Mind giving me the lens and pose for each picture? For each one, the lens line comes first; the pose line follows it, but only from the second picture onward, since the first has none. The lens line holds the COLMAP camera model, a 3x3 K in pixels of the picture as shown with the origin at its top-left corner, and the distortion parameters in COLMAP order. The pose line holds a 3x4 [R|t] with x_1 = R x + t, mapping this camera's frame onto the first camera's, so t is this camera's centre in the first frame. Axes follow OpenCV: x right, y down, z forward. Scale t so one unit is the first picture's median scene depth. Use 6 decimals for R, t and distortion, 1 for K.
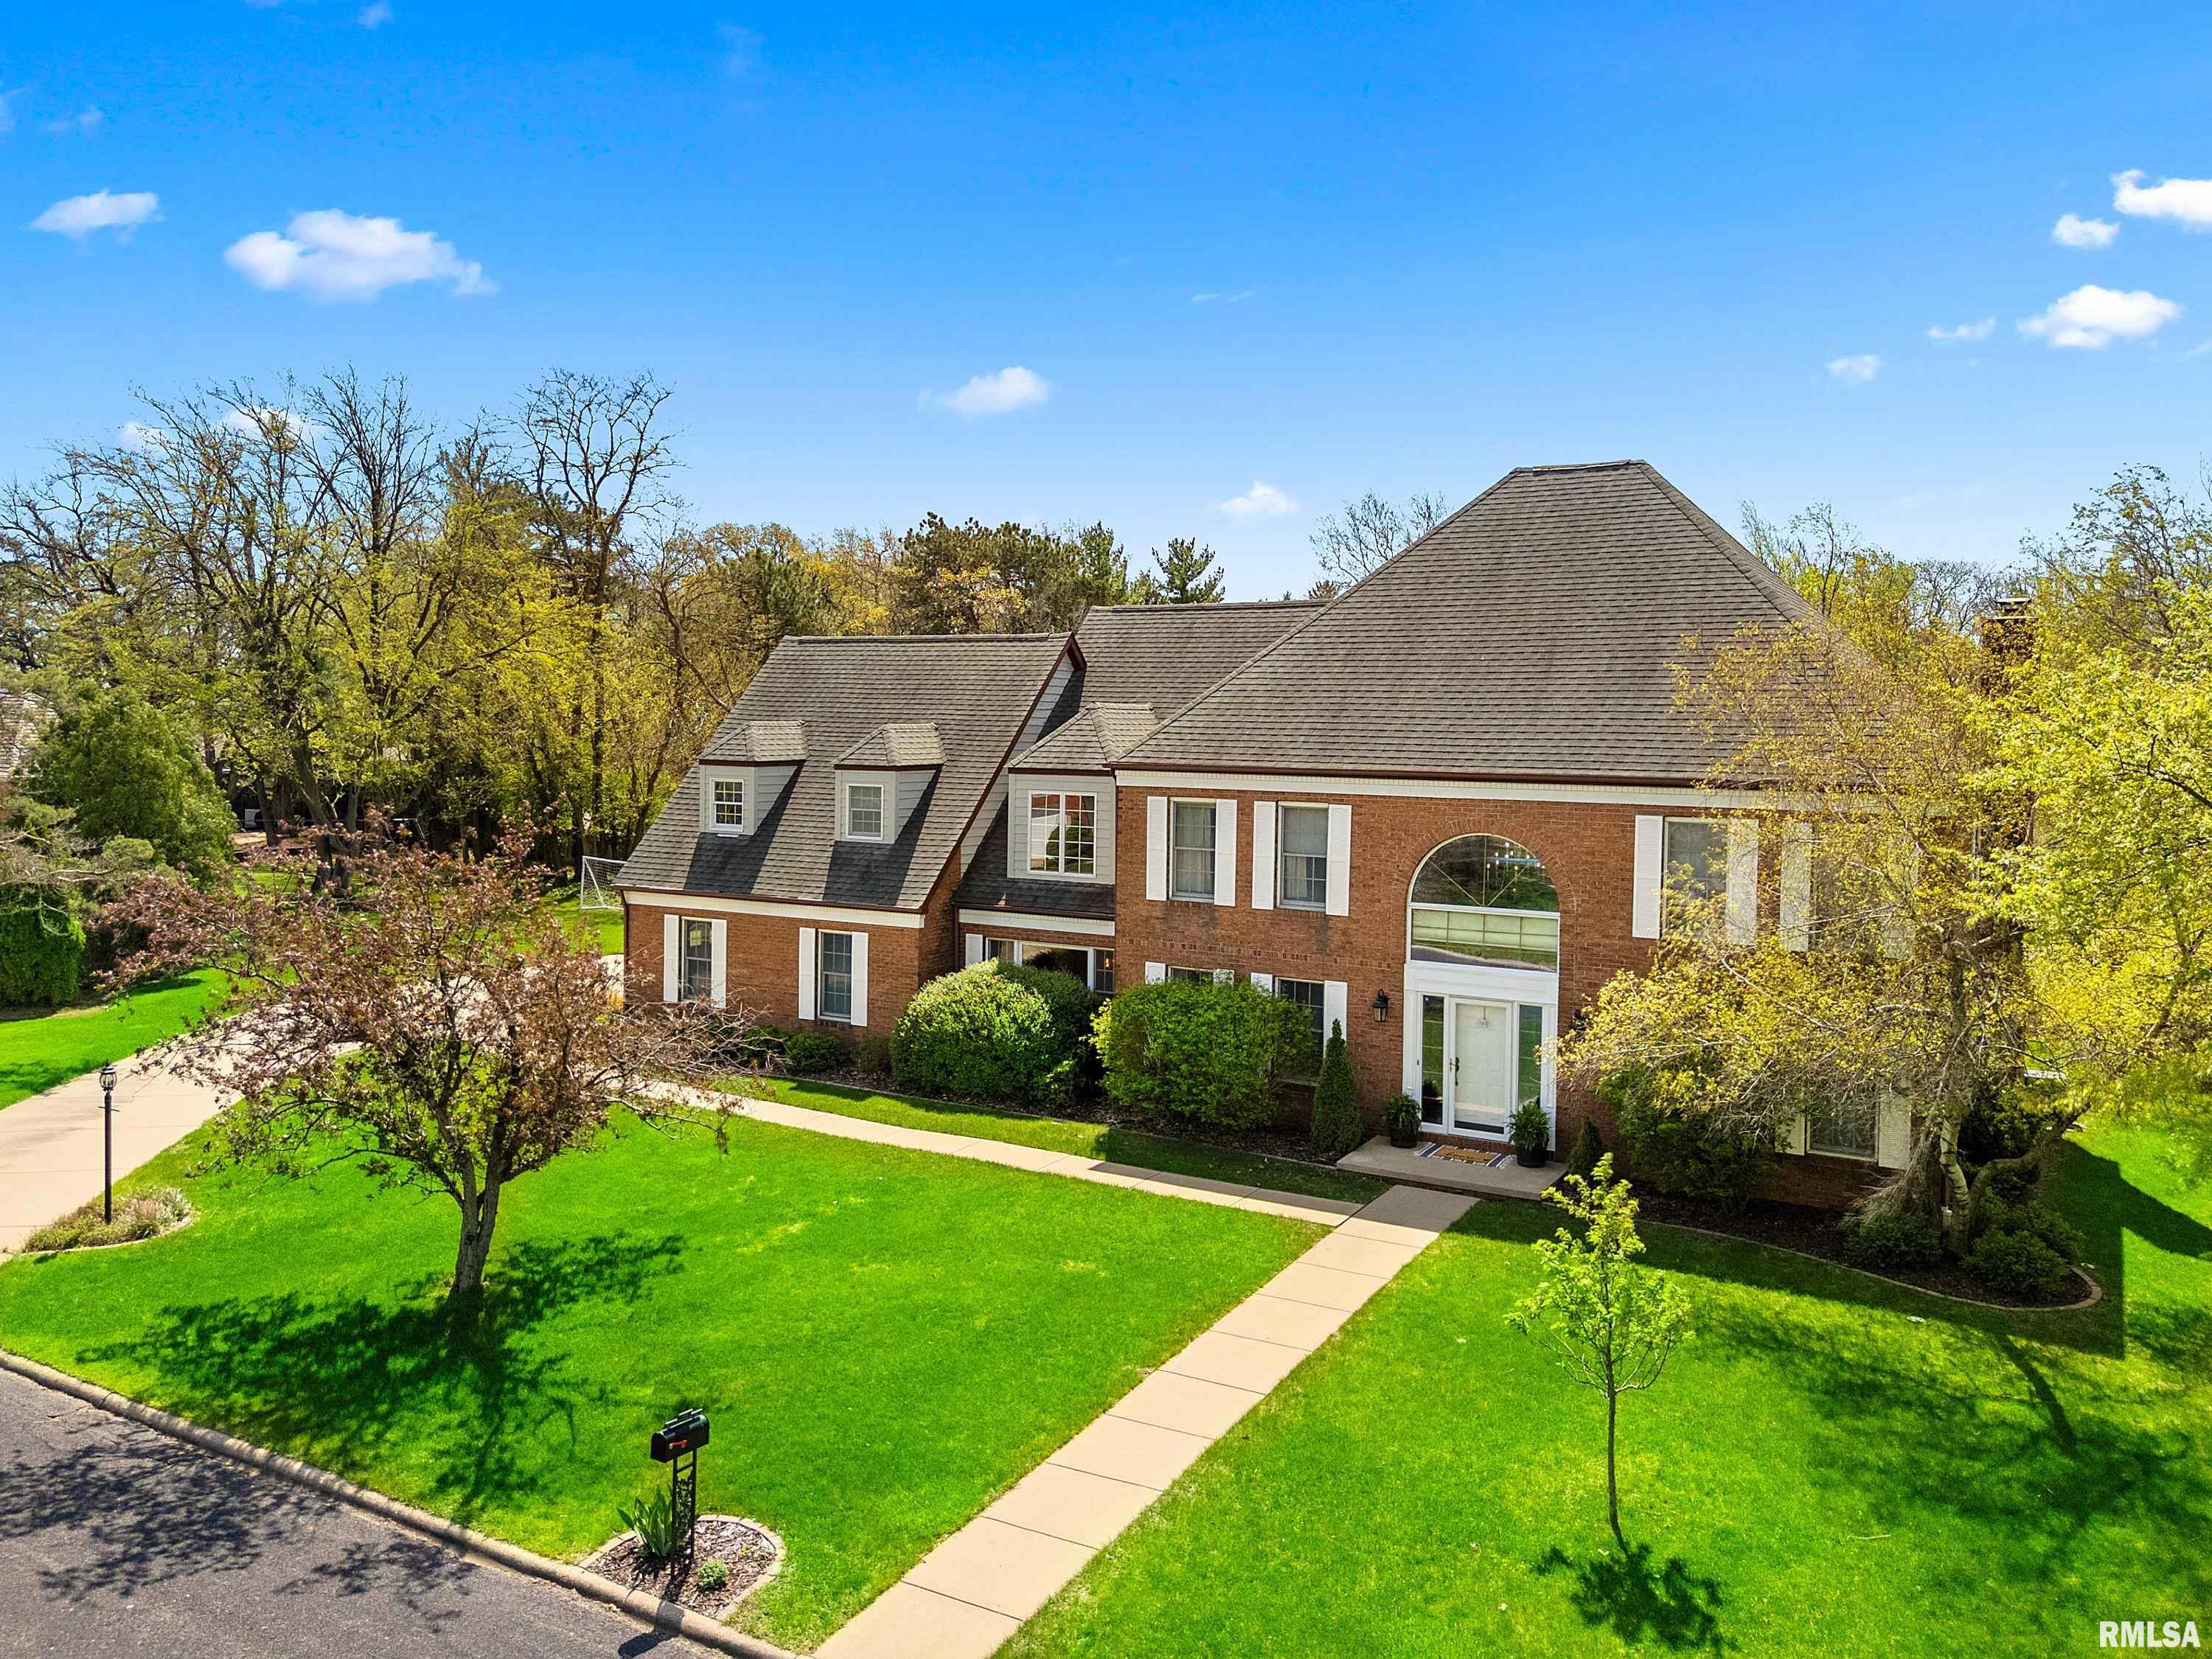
lens RADIAL K [[1618.7, 0, 1091.8], [0, 1618.7, 822.0], [0, 0, 1]] dist [0.145312, -0.163425]
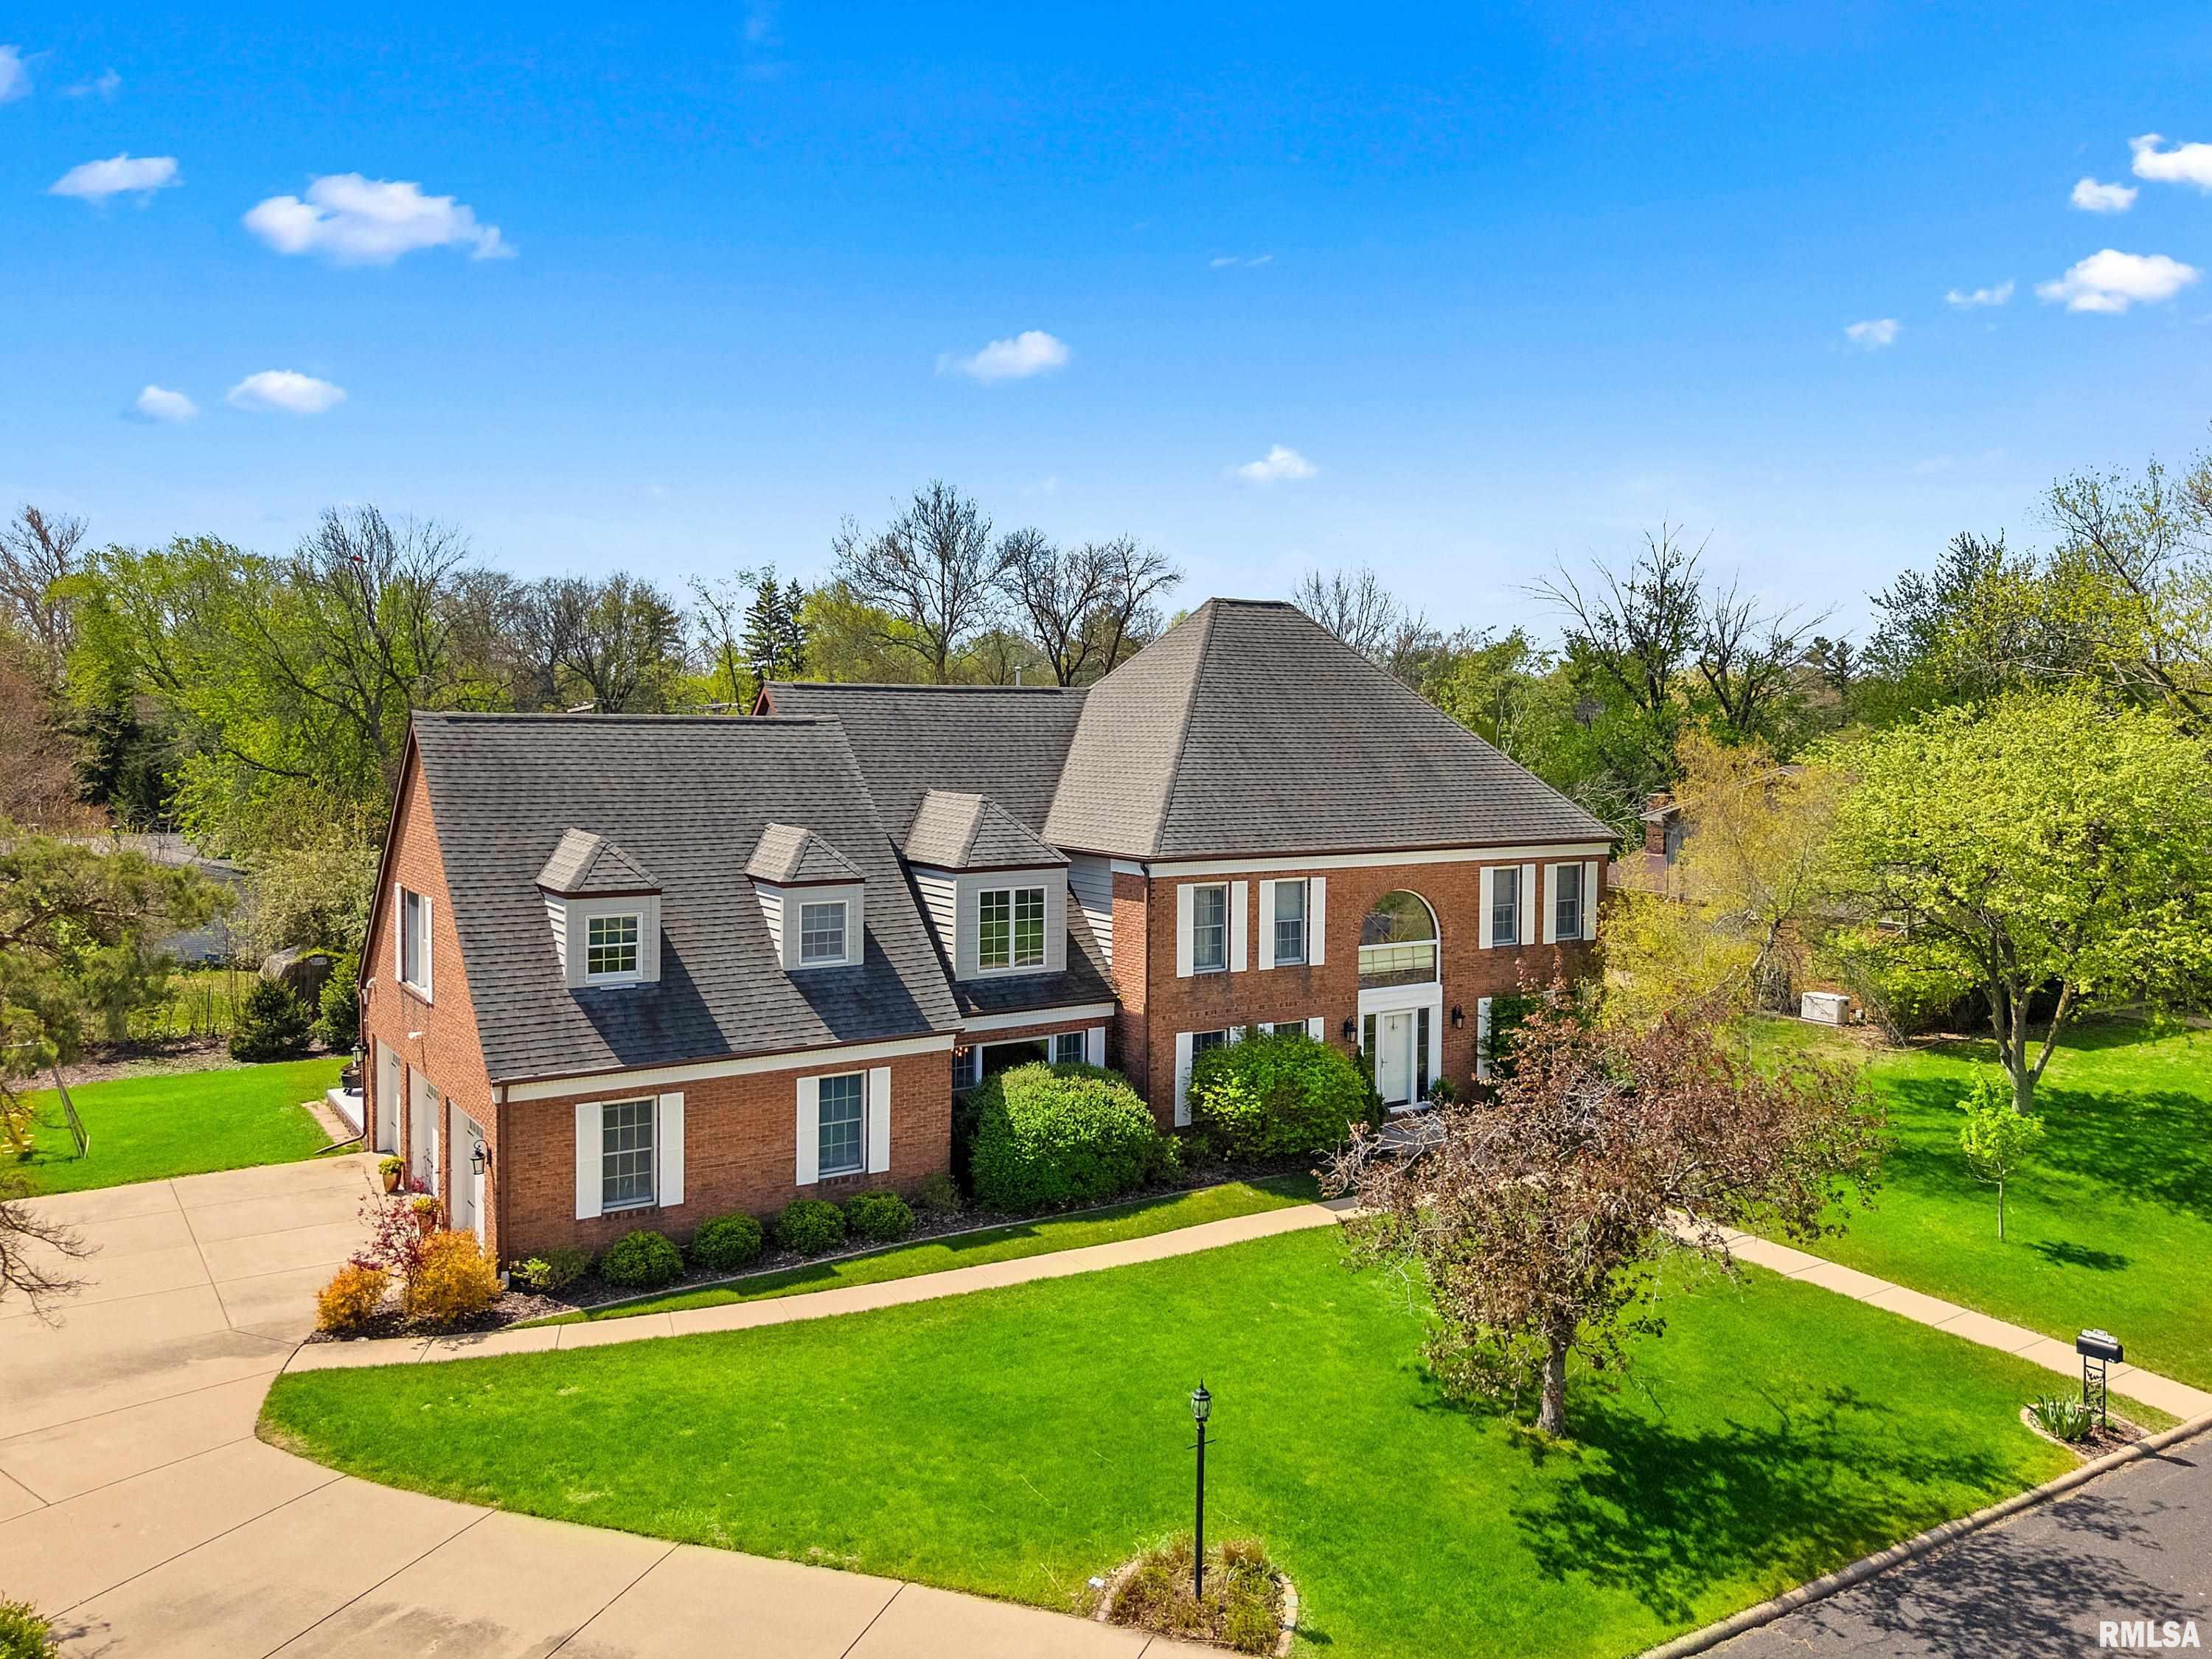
lens RADIAL K [[1674.2, 0, 1041.5], [0, 1674.2, 774.4], [0, 0, 1]] dist [0.068192, -0.056549]
pose [[0.459936, -0.047685, 0.886671, -1.152269], [0.051135, 0.998322, 0.027164, -0.143673], [-0.886478, 0.032846, 0.461603, 0.615411]]
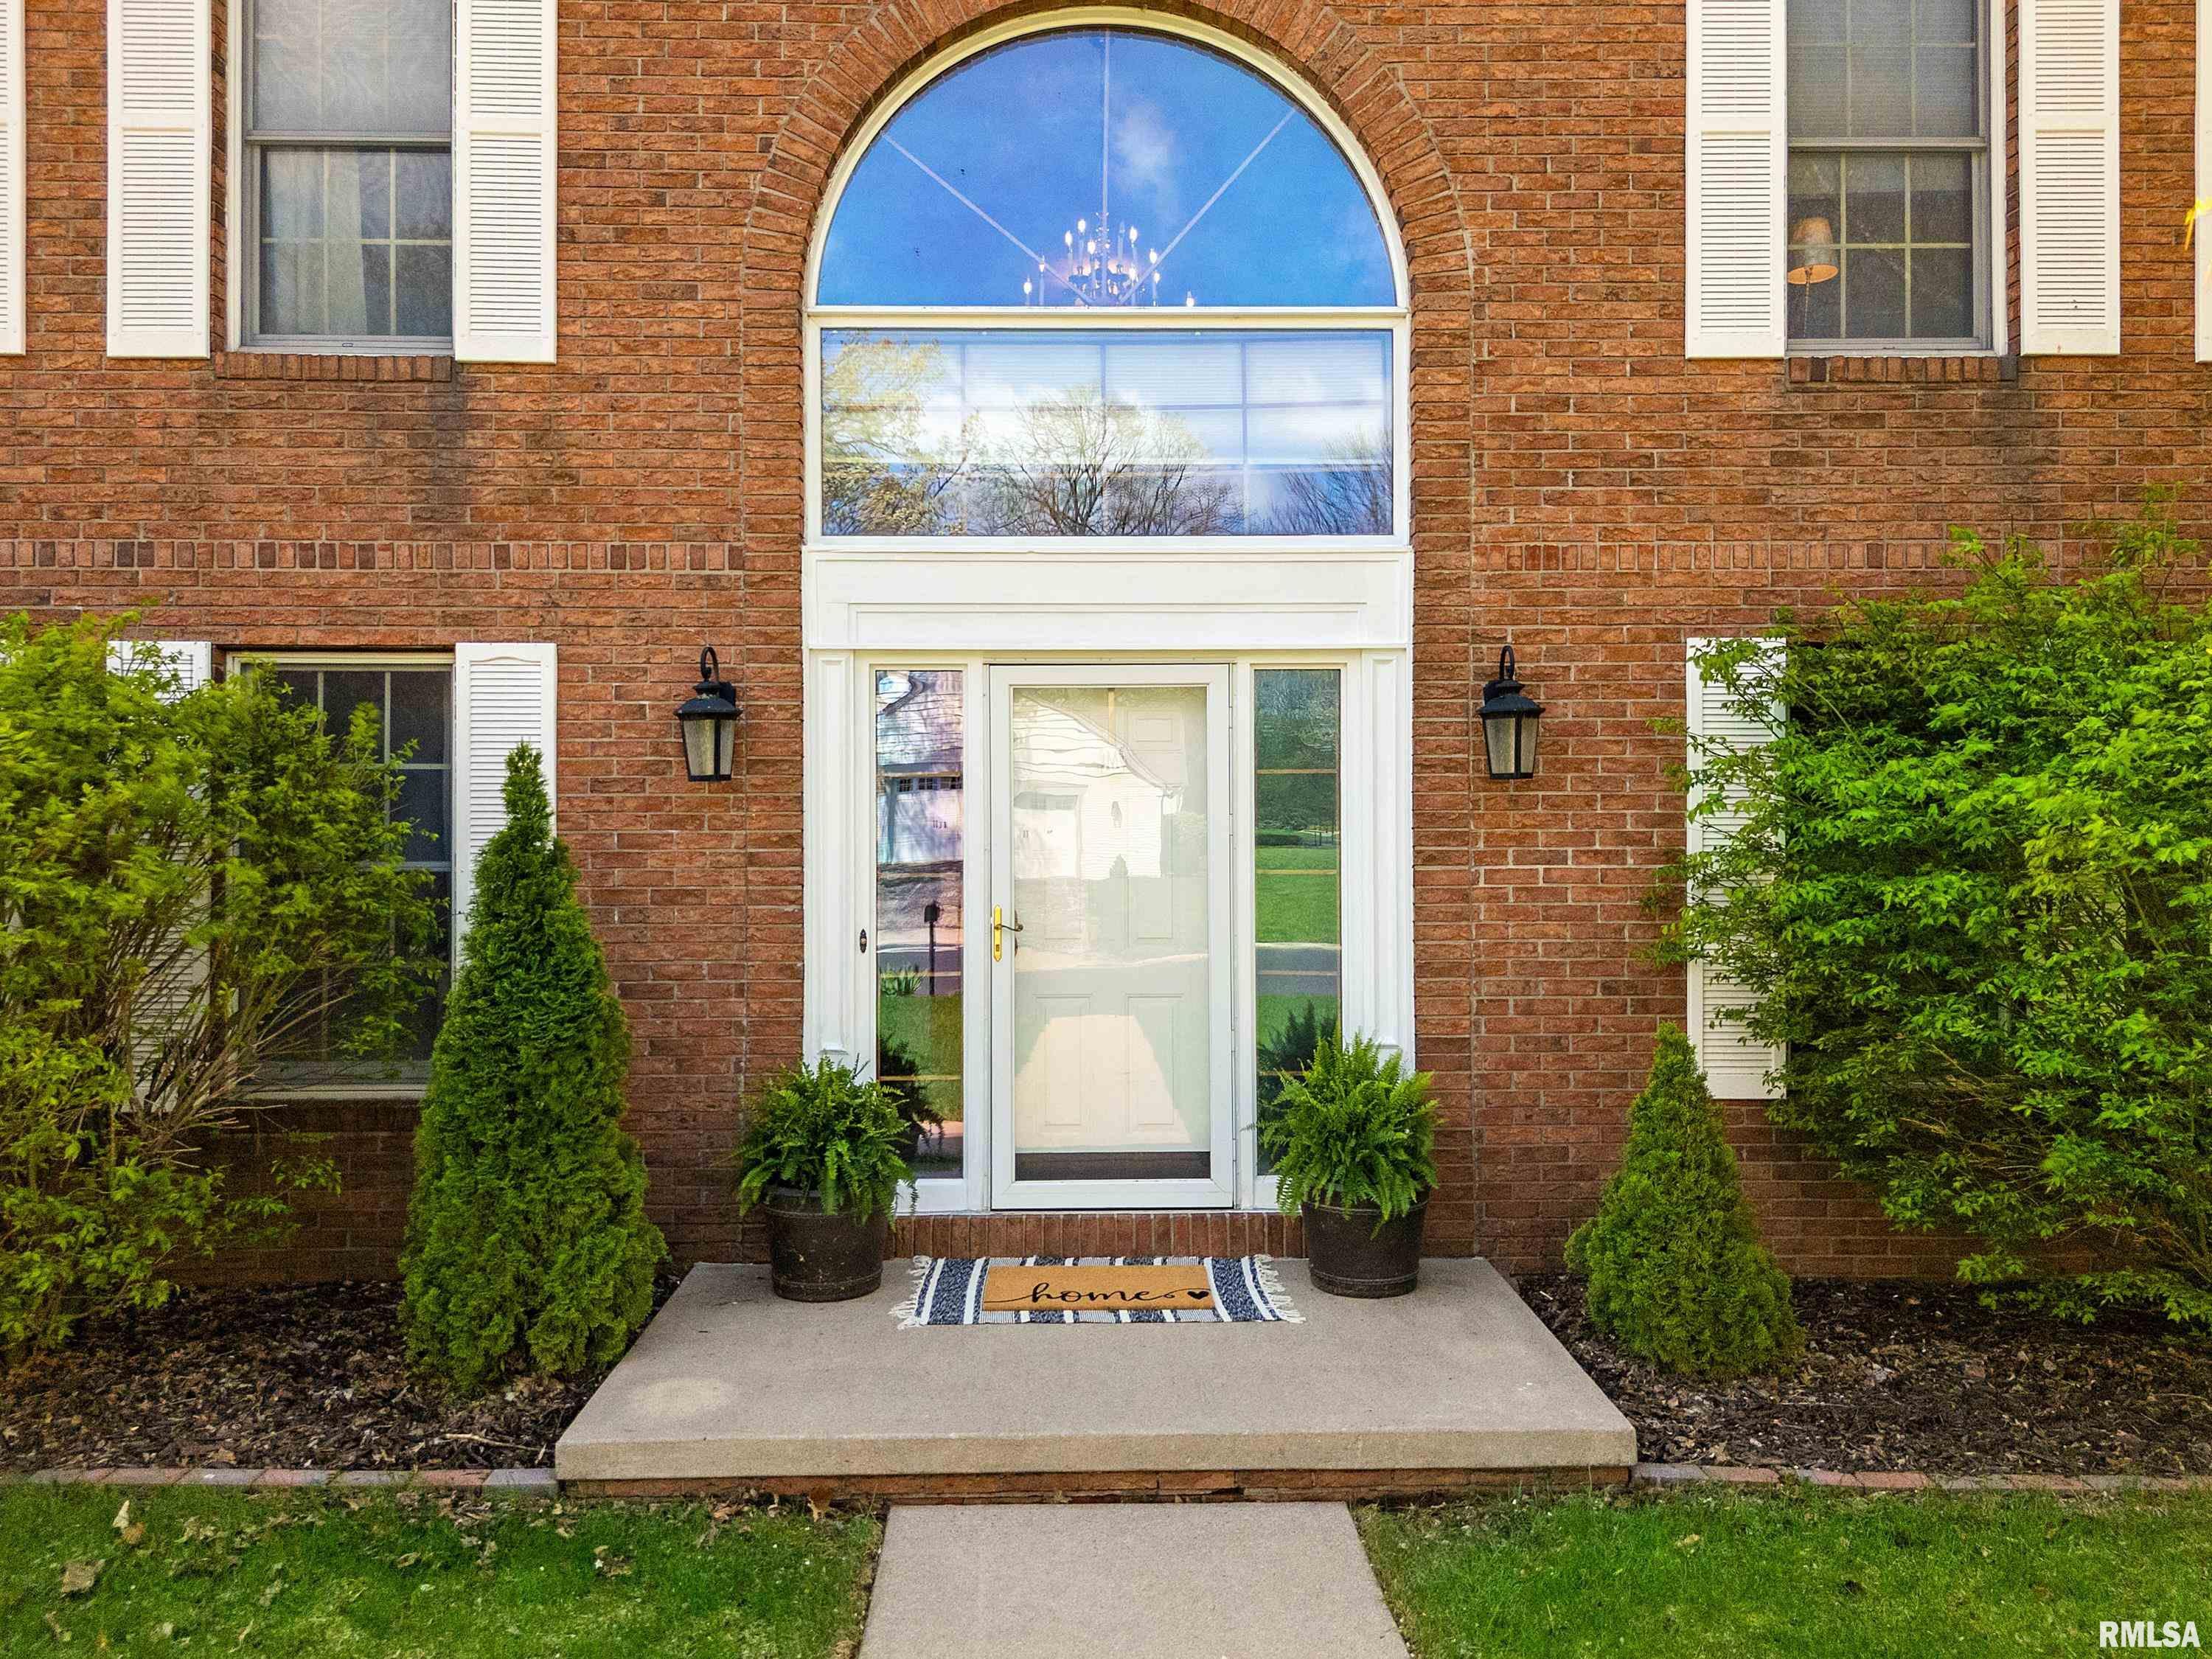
lens RADIAL K [[1591.8, 0, 1106.0], [0, 1591.8, 829.5], [0, 0, 1]] dist [0.011595, 0.002348]
pose [[0.848311, -0.011088, 0.529382, 0.106548], [0.044718, 0.997709, -0.050762, 0.149203], [-0.527607, 0.066735, 0.846863, 0.800950]]
